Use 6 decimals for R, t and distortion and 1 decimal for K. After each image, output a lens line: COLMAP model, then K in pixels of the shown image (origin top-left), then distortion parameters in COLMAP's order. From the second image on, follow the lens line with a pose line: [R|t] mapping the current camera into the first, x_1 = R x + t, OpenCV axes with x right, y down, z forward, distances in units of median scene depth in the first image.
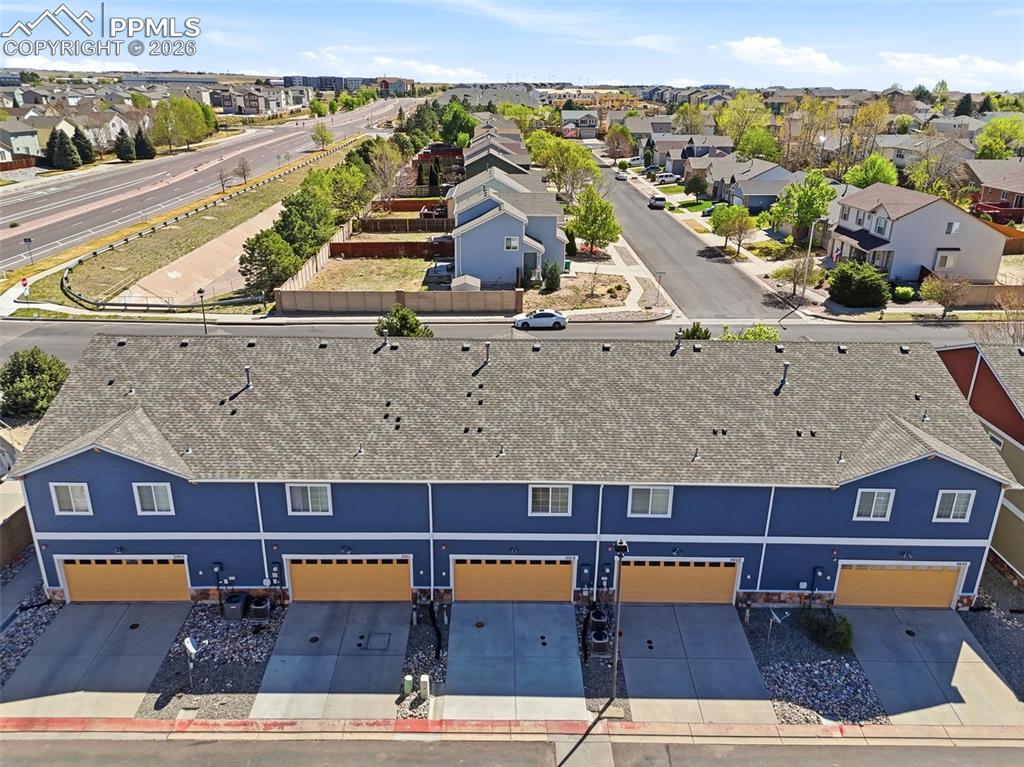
lens RADIAL K [[760.5, 0, 505.4], [0, 760.5, 383.6], [0, 0, 1]] dist [0.064479, -0.049393]
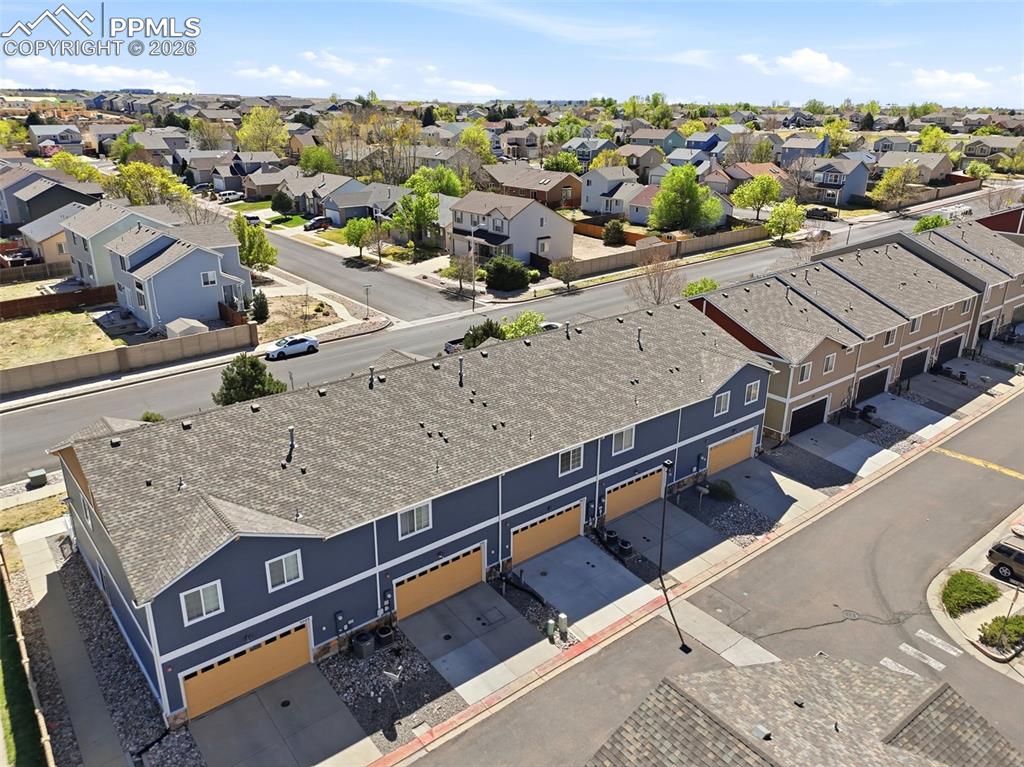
lens RADIAL K [[760.5, 0, 514.0], [0, 760.5, 381.6], [0, 0, 1]] dist [0.064479, -0.049393]
pose [[0.774794, -0.224301, 0.591086, -0.686880], [0.229206, 0.970998, 0.068024, -0.080791], [-0.589201, 0.082776, 0.803735, -0.002343]]
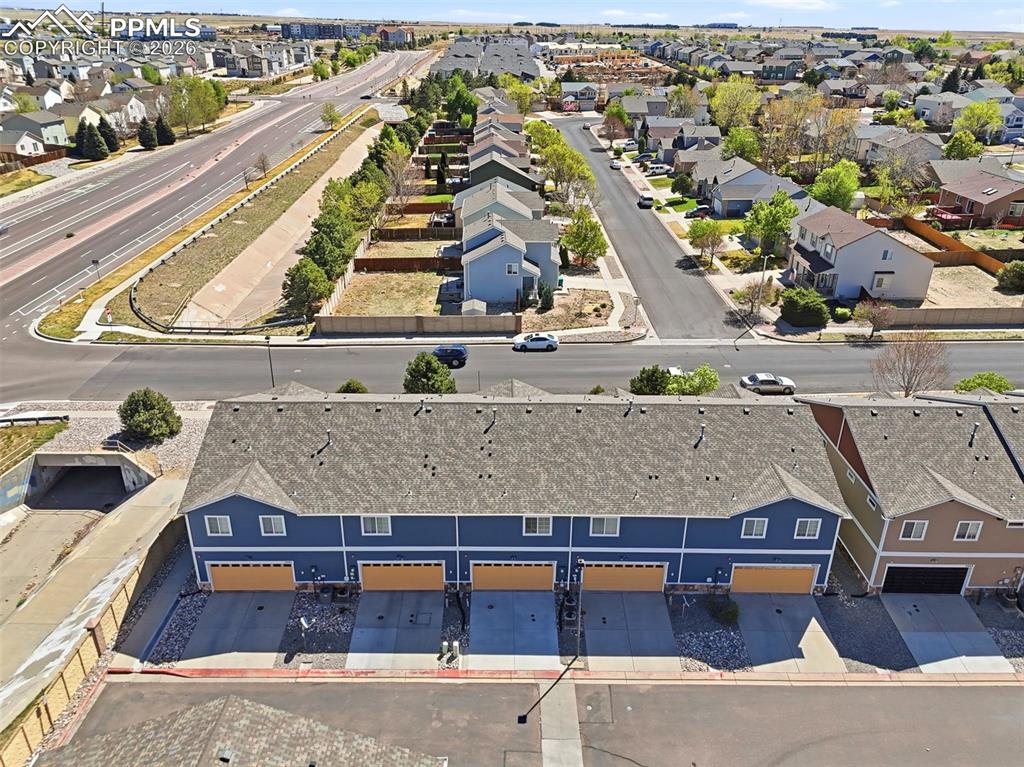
lens RADIAL K [[760.5, 0, 504.2], [0, 760.5, 384.1], [0, 0, 1]] dist [0.064479, -0.049393]
pose [[0.999983, -0.003478, -0.004706, 0.001469], [0.003796, 0.997582, 0.069401, -0.204511], [0.004453, -0.069417, 0.997578, -0.421084]]
